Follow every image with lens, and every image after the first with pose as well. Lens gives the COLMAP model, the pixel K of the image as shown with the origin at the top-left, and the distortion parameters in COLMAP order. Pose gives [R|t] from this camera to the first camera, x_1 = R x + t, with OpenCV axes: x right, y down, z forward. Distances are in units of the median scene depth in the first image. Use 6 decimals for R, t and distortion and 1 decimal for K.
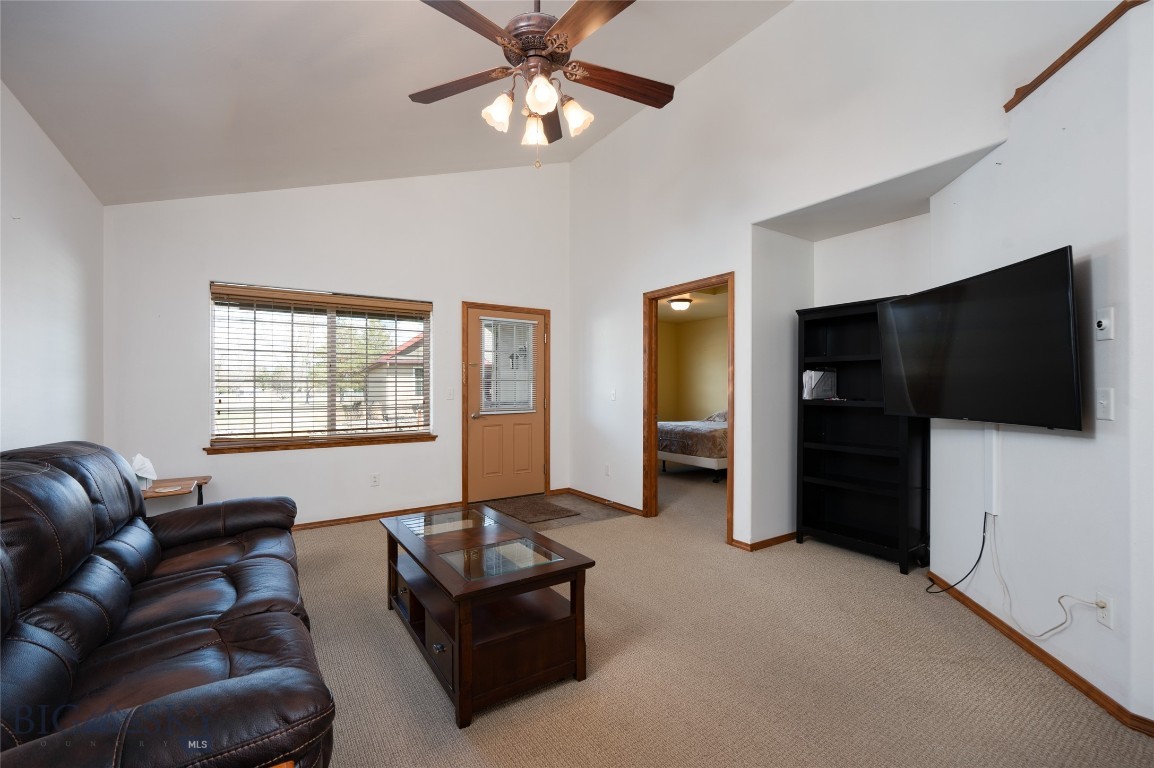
lens RADIAL K [[498.2, 0, 575.4], [0, 498.2, 386.2], [0, 0, 1]] dist [-0.000067, -0.000002]
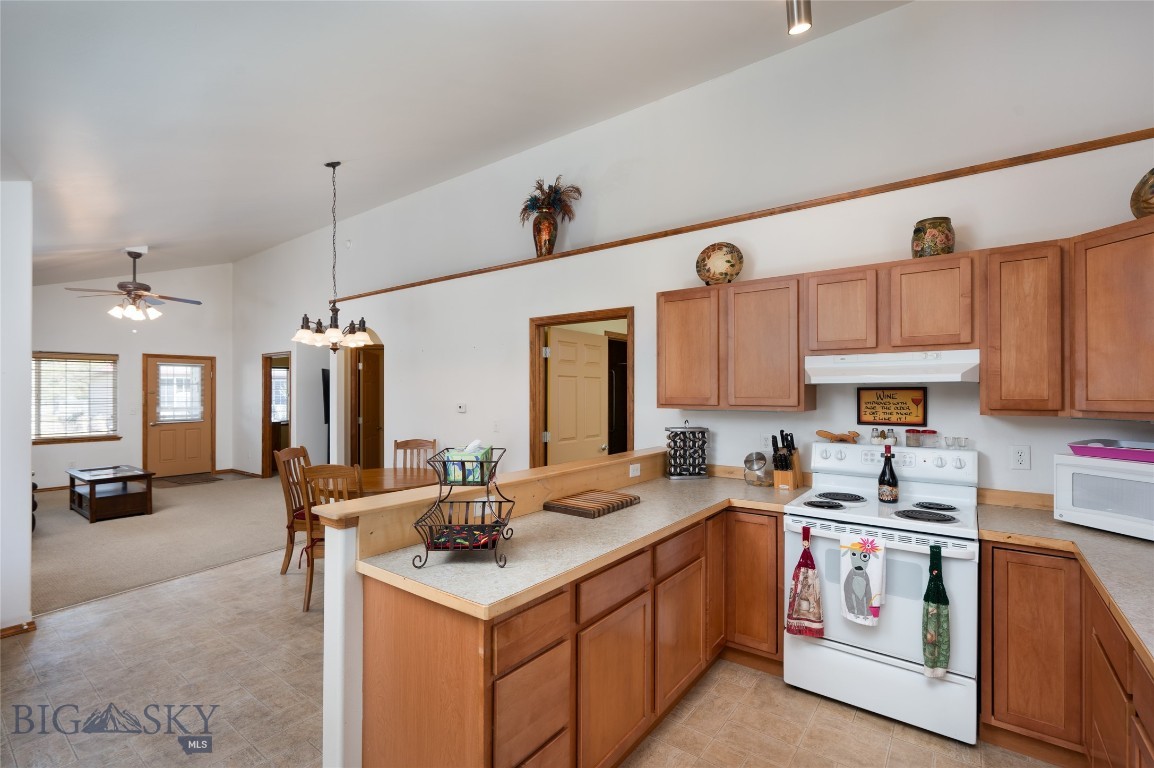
lens RADIAL K [[528.3, 0, 581.7], [0, 528.3, 387.5], [0, 0, 1]] dist [0.002787, -0.000804]
pose [[0.941697, 0.003409, 0.336445, 0.531894], [-0.001600, 0.999983, -0.005654, -0.052025], [-0.336459, 0.004786, 0.941686, -1.083589]]
